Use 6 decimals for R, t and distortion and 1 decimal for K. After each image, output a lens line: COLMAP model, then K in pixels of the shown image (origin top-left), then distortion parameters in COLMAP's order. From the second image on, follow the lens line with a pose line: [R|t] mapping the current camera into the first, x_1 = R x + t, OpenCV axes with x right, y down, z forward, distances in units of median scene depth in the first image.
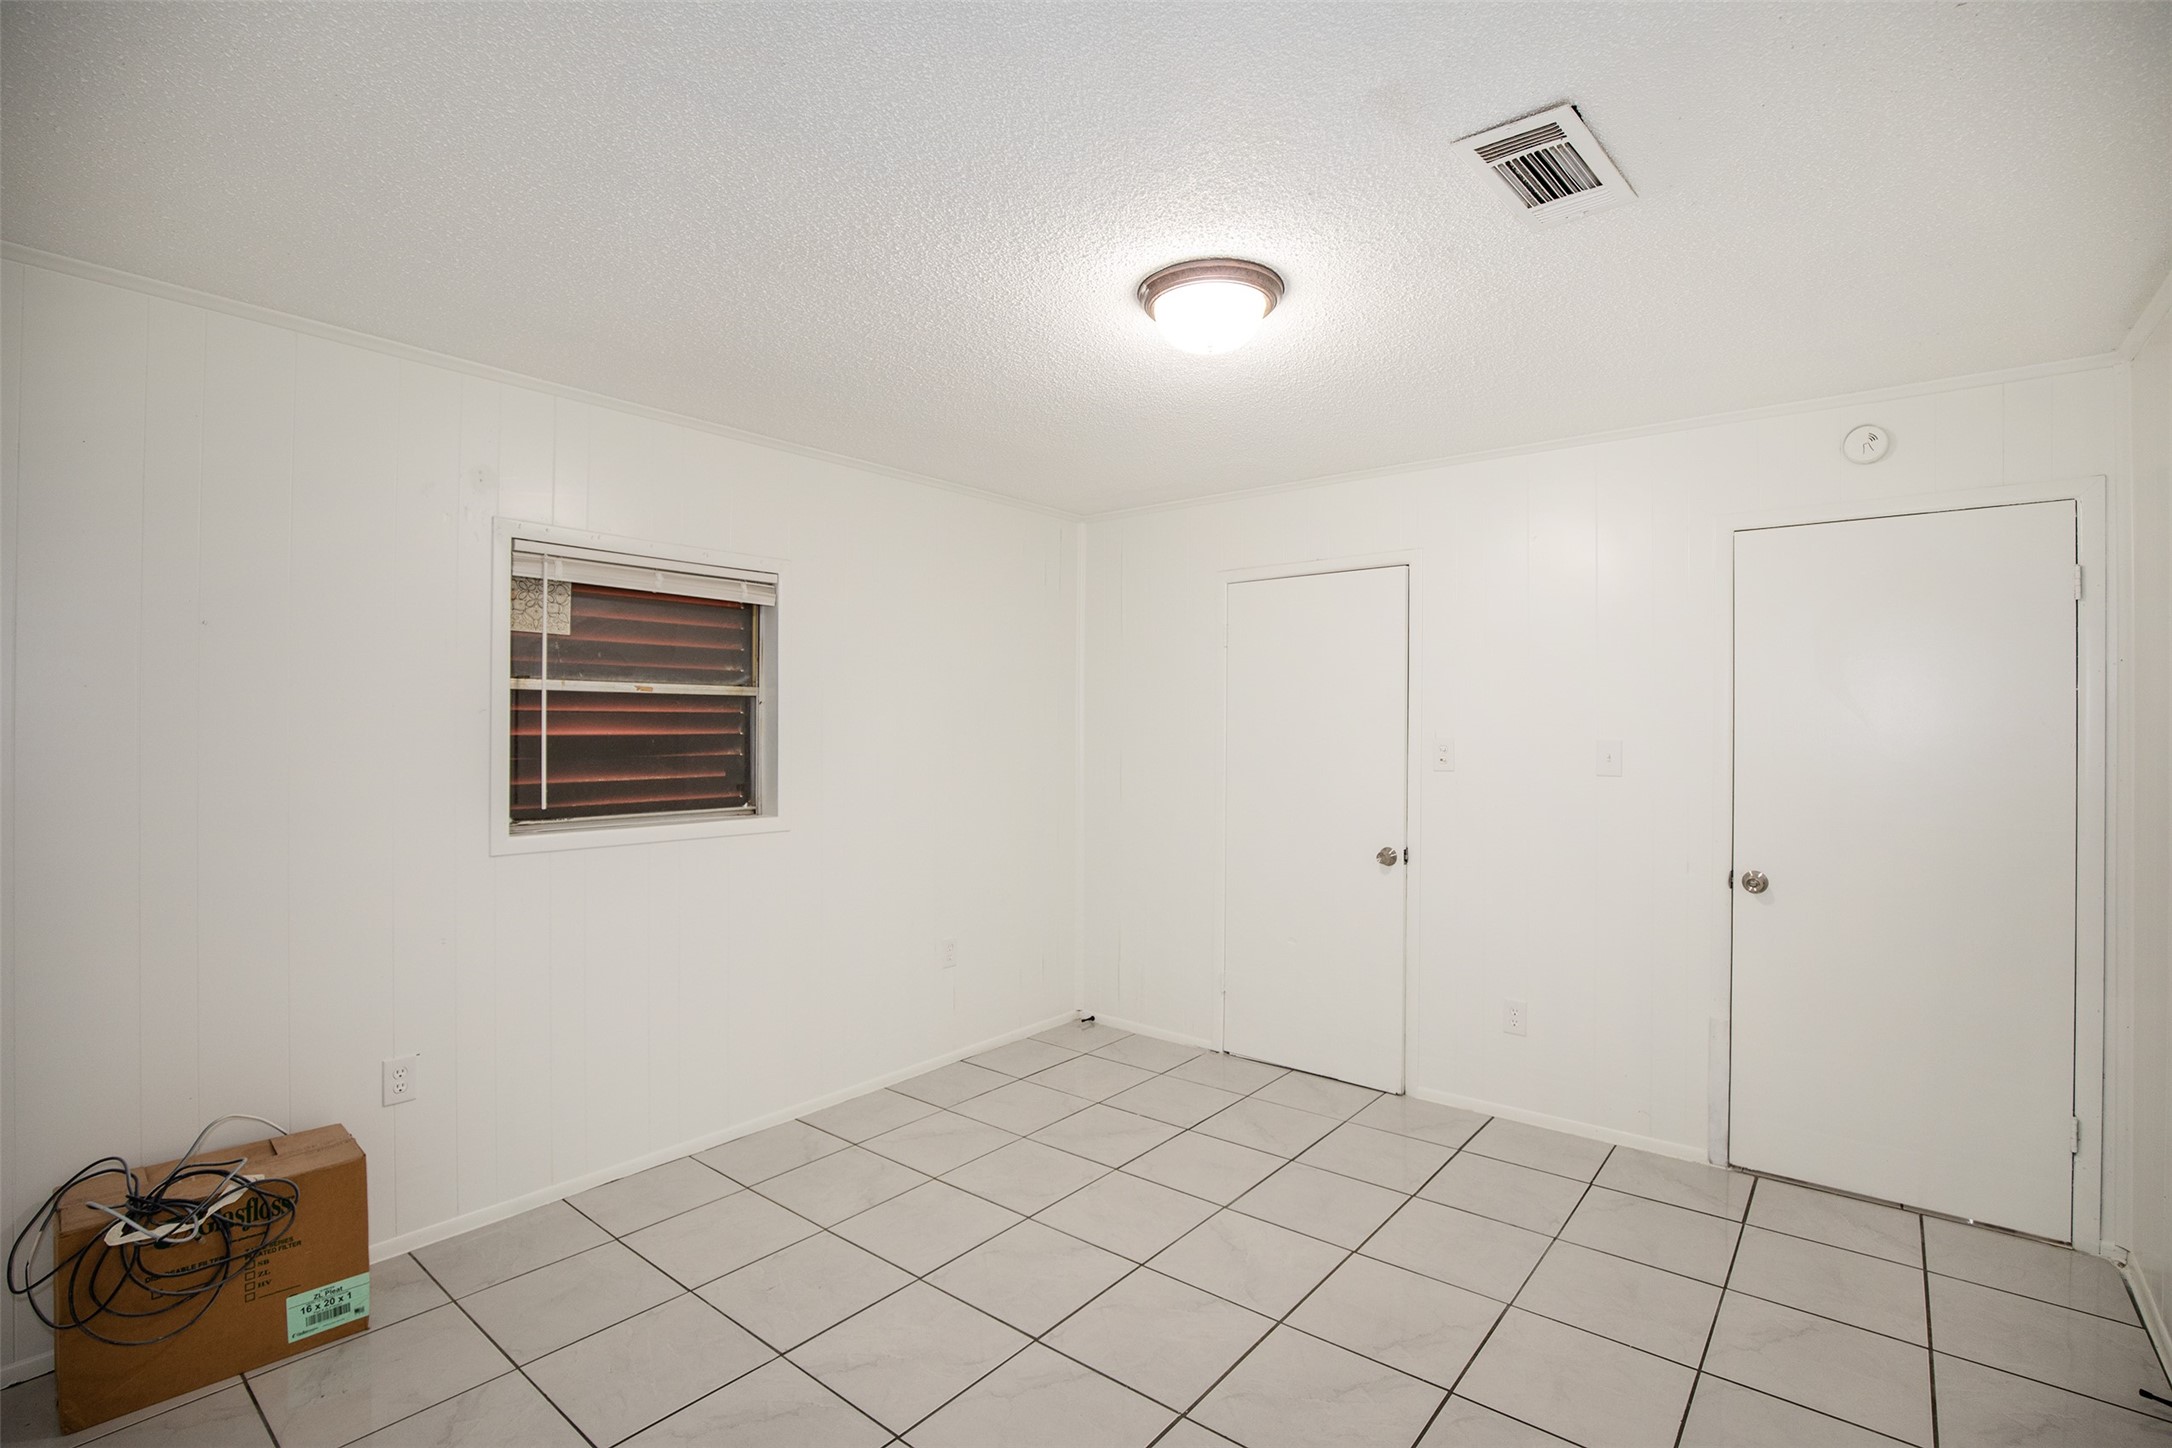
lens RADIAL K [[992.0, 0, 1092.5], [0, 992.0, 722.9], [0, 0, 1]] dist [-0.023989, 0.001230]
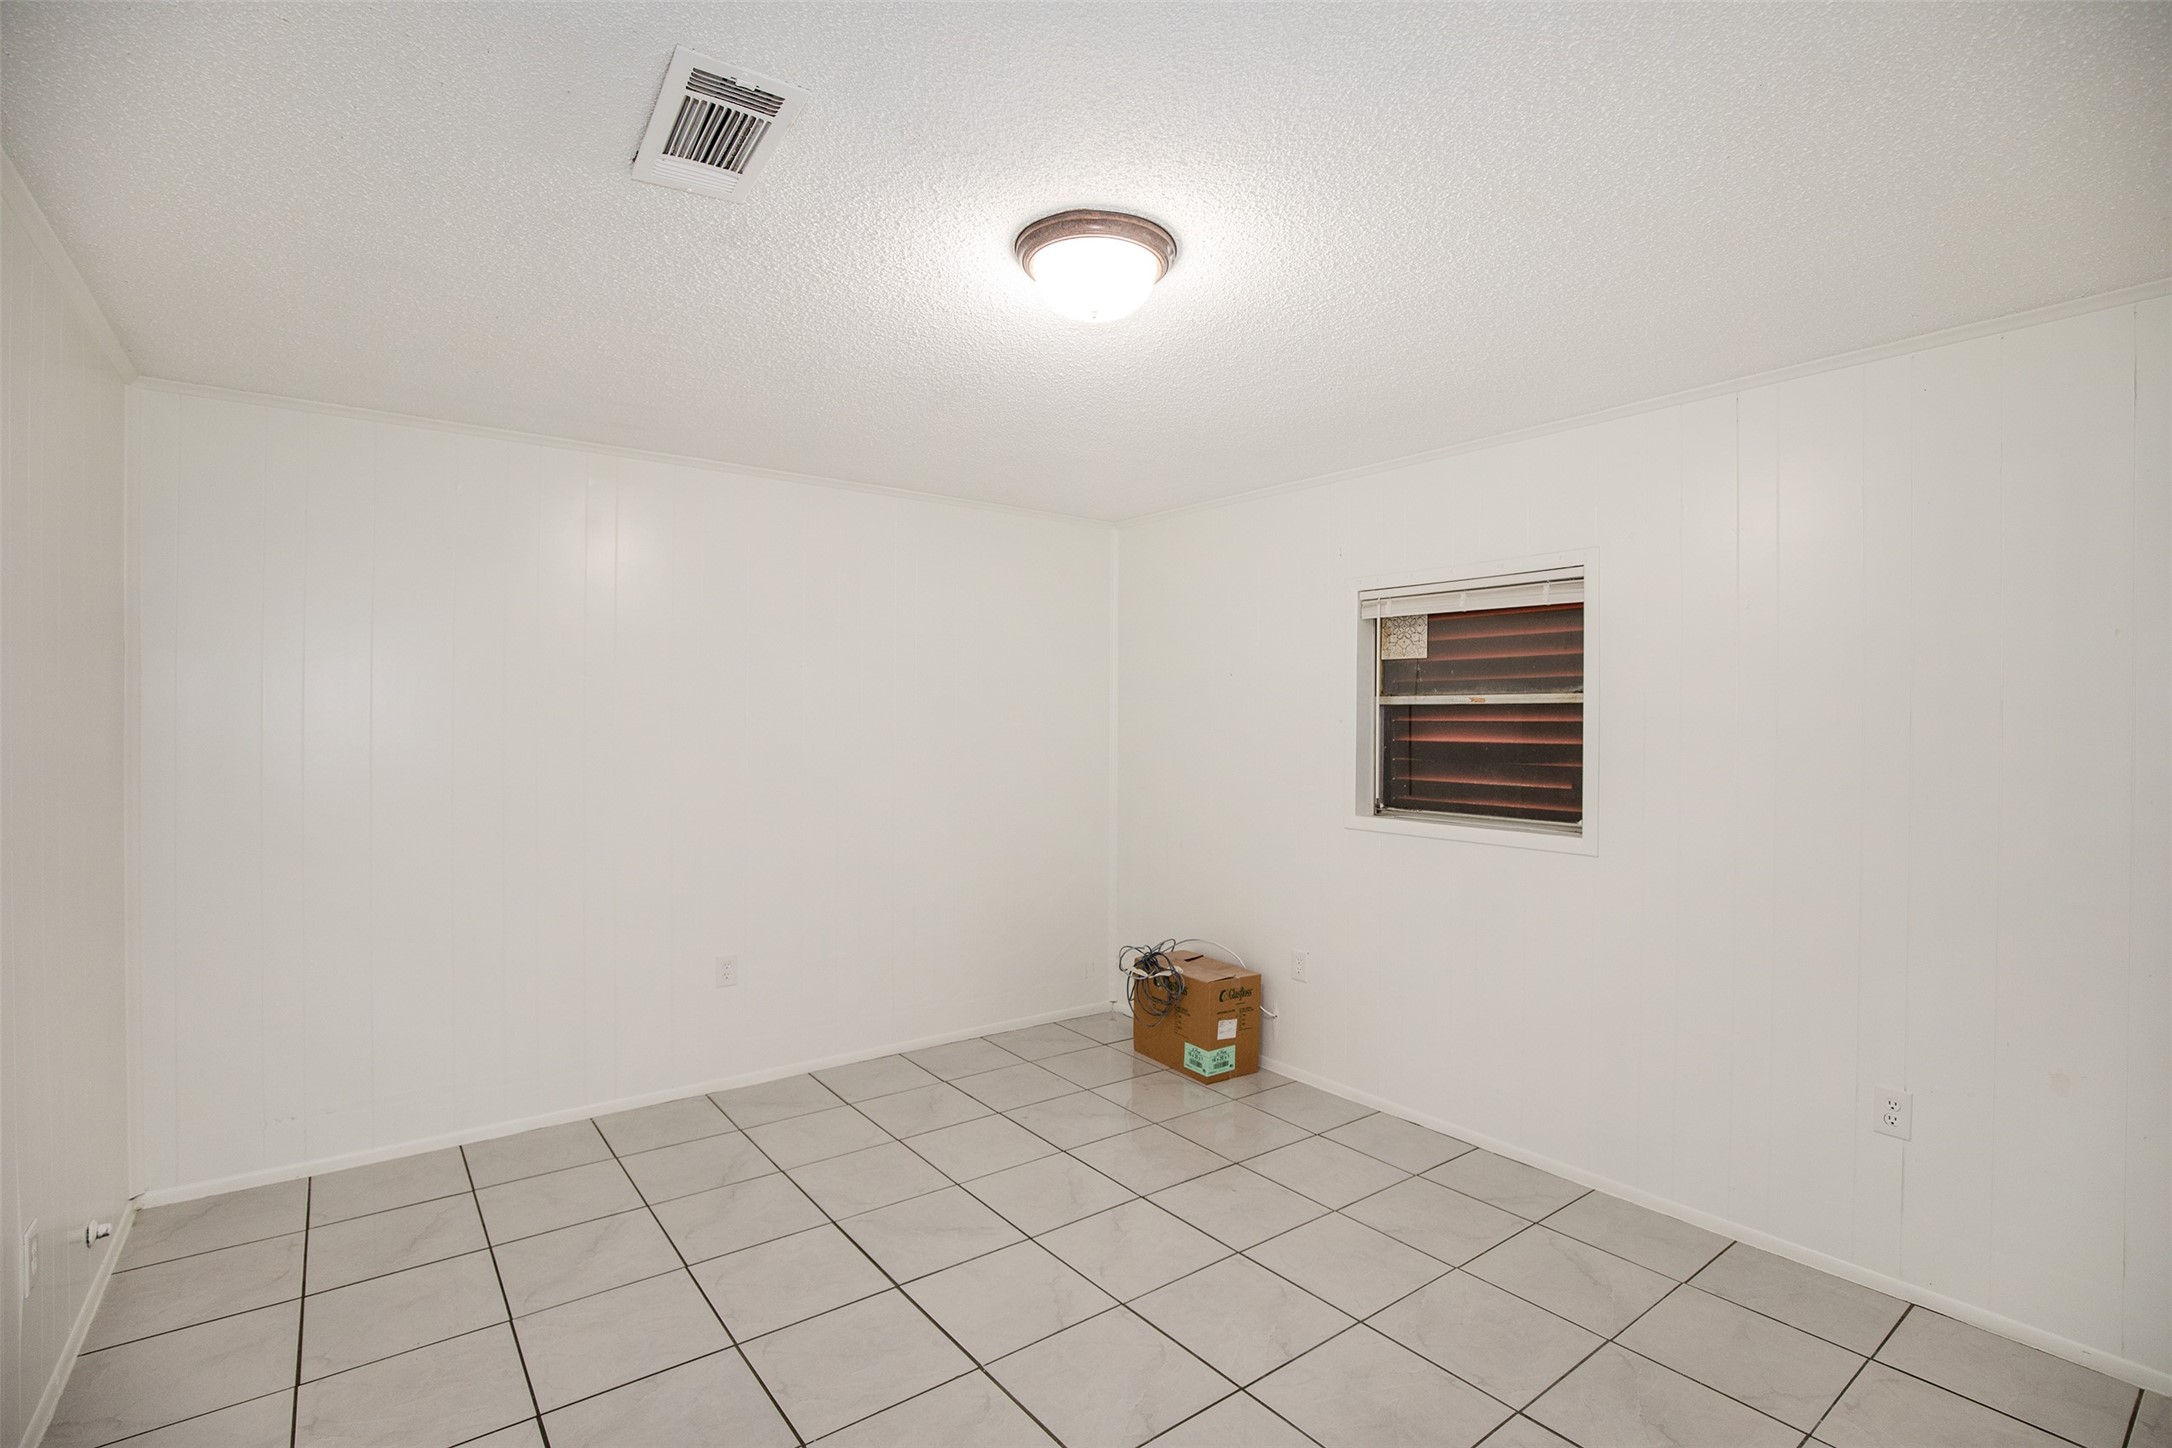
lens RADIAL K [[992.0, 0, 1087.3], [0, 992.0, 717.4], [0, 0, 1]] dist [-0.023989, 0.001230]
pose [[-0.259416, -0.014263, -0.965660, 0.708766], [-0.003919, 0.999898, -0.013716, 0.000768], [0.965758, 0.000227, -0.259446, 0.883763]]
